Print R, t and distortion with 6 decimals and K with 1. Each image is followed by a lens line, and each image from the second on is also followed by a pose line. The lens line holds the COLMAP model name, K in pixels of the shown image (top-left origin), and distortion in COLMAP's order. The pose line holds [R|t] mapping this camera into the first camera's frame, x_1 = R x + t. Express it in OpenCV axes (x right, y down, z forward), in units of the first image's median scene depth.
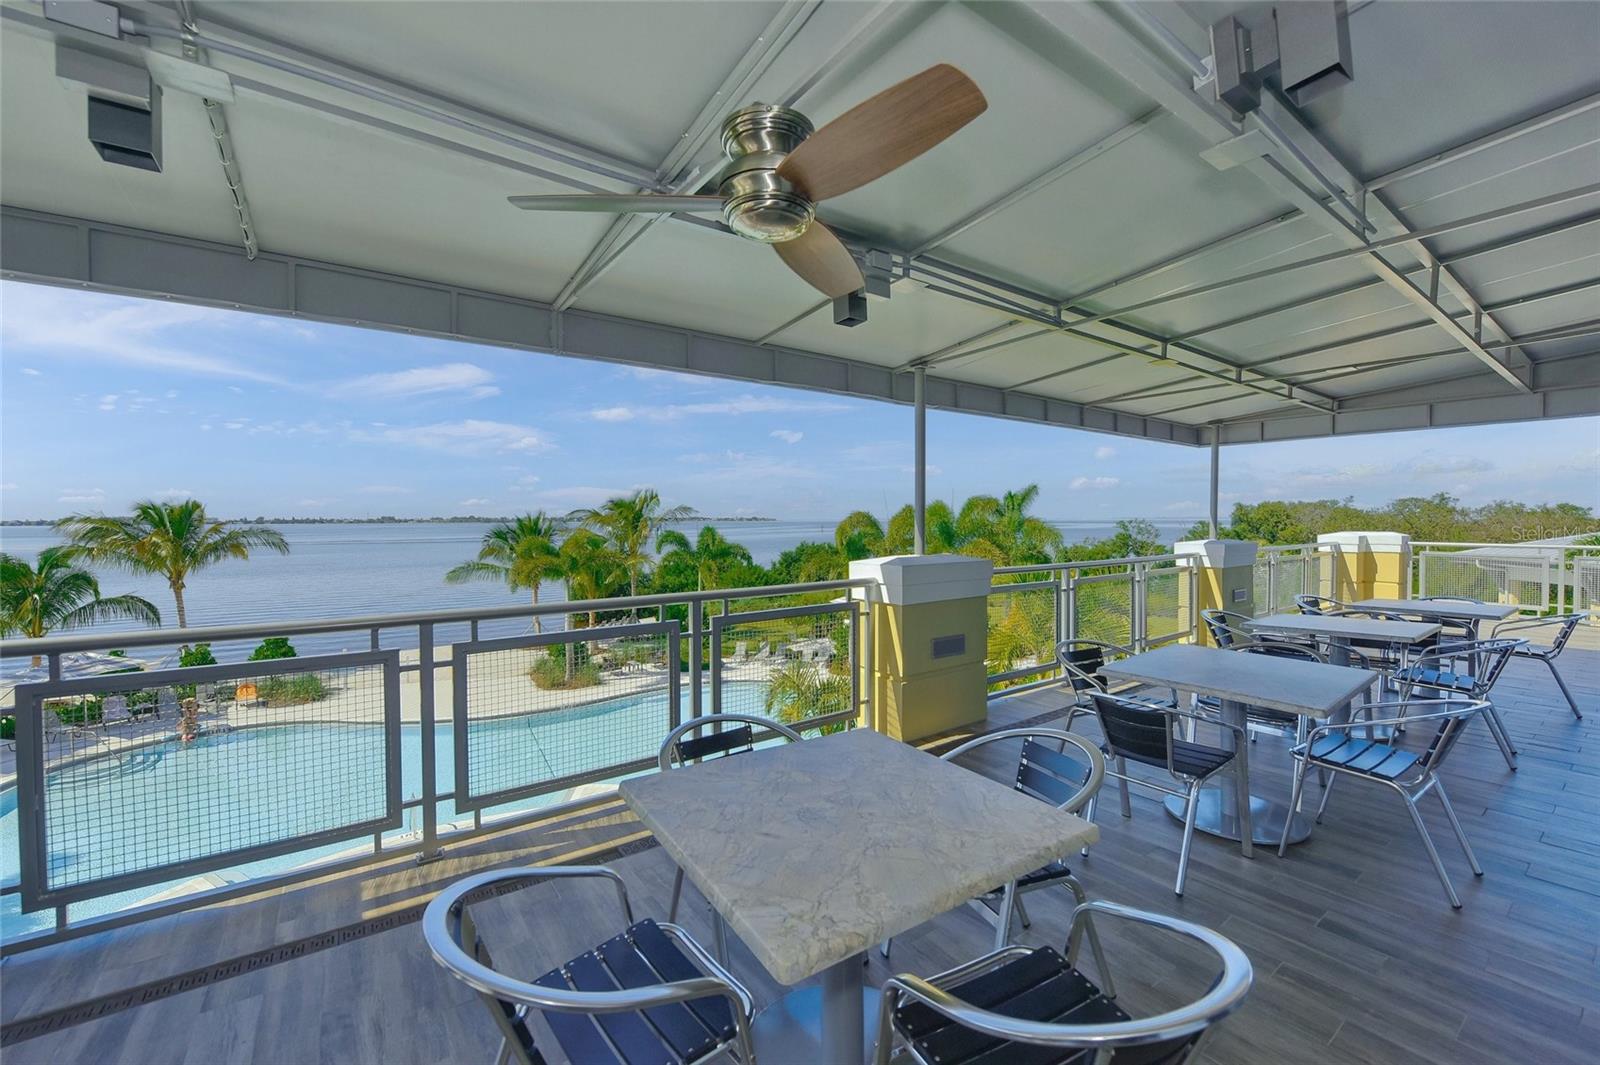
lens RADIAL K [[647.5, 0, 805.0], [0, 647.5, 530.1], [0, 0, 1]] dist [-0.006939, -0.000369]
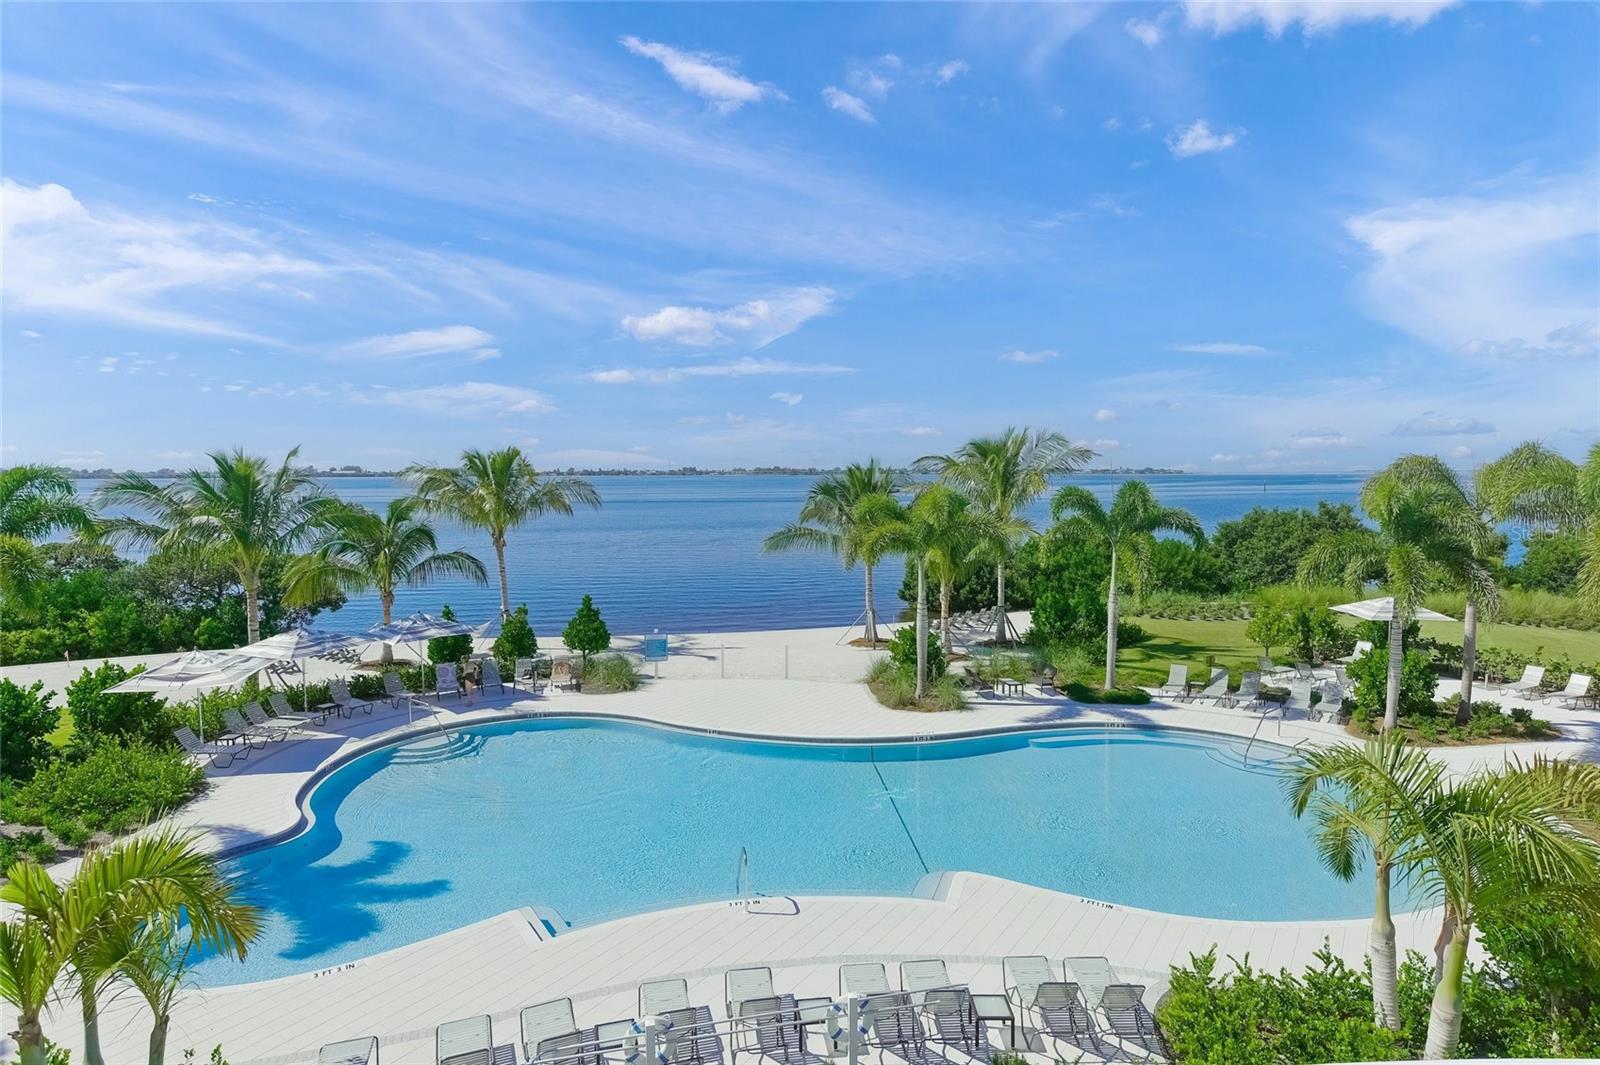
lens RADIAL K [[879.1, 0, 793.4], [0, 879.1, 537.2], [0, 0, 1]] dist [-0.001594, -0.001191]
pose [[0.898280, 0.033608, -0.438137, -0.065591], [-0.008100, 0.998168, 0.059959, 0.000575], [0.439350, -0.050311, 0.896906, 0.075784]]
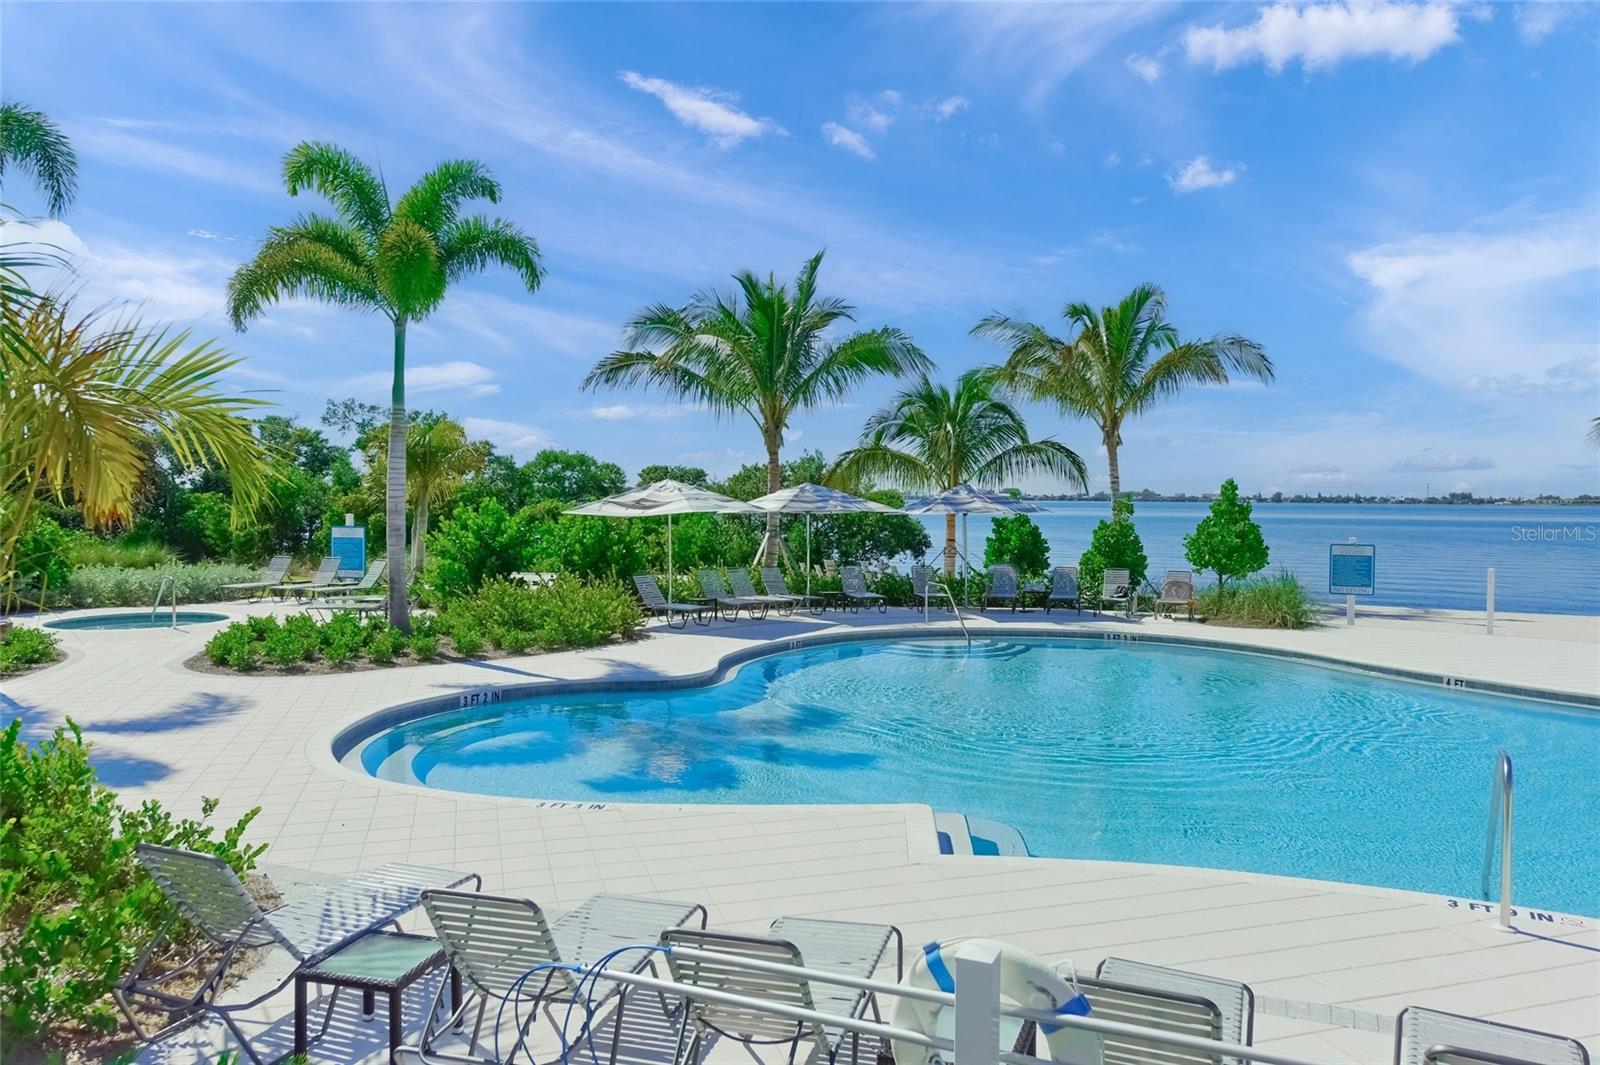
lens RADIAL K [[1094.4, 0, 801.1], [0, 1094.4, 533.2], [0, 0, 1]] dist [-0.003495, 0.002483]
pose [[0.439042, 0.027382, -0.898049, -0.179066], [-0.027063, 0.999485, 0.017244, 0.173185], [0.898059, 0.016734, 0.439557, 0.293284]]
